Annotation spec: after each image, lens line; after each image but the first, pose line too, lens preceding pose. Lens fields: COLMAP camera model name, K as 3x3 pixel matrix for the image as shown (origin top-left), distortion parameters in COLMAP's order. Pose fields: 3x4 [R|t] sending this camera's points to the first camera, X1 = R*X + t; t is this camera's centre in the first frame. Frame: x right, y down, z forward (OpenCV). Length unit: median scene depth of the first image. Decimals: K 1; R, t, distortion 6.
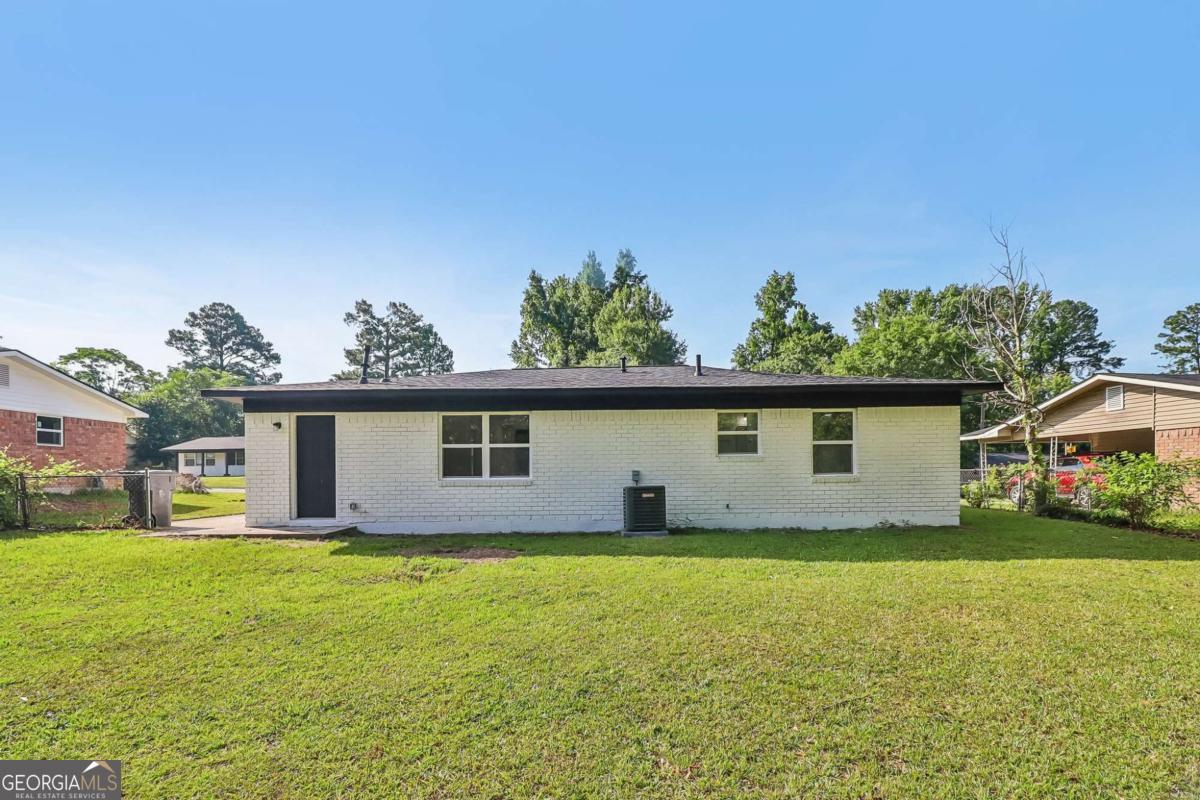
lens RADIAL K [[559.4, 0, 603.1], [0, 559.4, 373.8], [0, 0, 1]] dist [-0.002949, -0.000560]
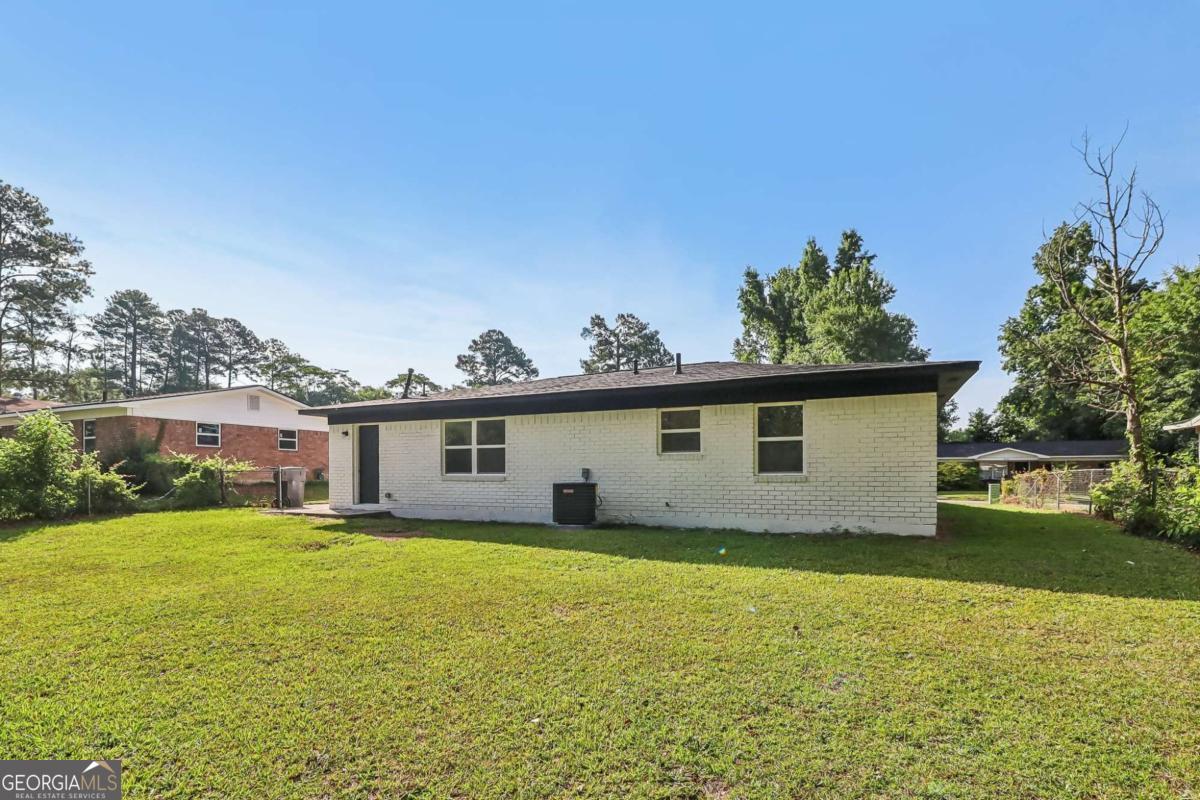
lens RADIAL K [[554.2, 0, 613.1], [0, 554.2, 387.5], [0, 0, 1]] dist [-0.000213, -0.000660]
pose [[0.912305, -0.055272, -0.405764, 0.113727], [0.065755, 0.997764, 0.011929, 0.001936], [0.404197, -0.037564, 0.913900, 0.012331]]
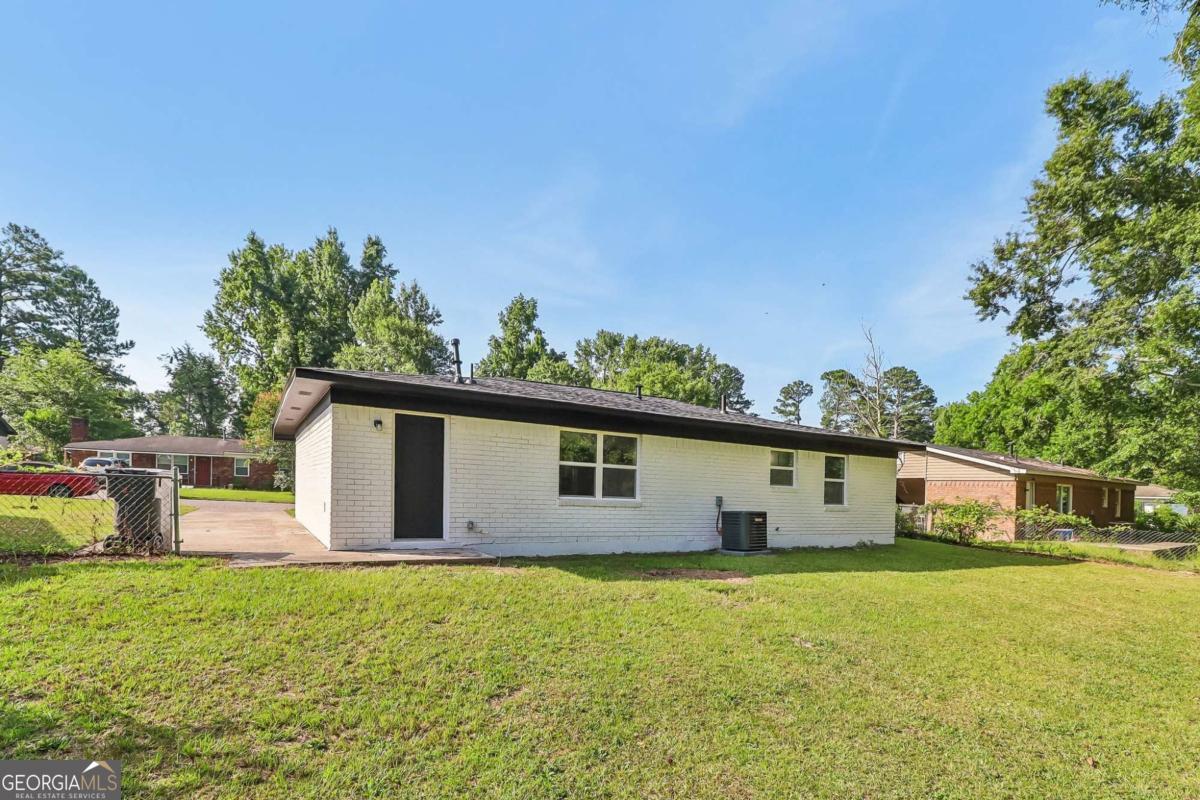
lens RADIAL K [[564.0, 0, 607.6], [0, 564.0, 394.2], [0, 0, 1]] dist [0.000507, -0.000989]
pose [[0.863284, 0.125511, 0.488864, -0.148250], [-0.131698, 0.991048, -0.021875, 0.005160], [-0.487233, -0.045498, 0.872086, 0.028326]]
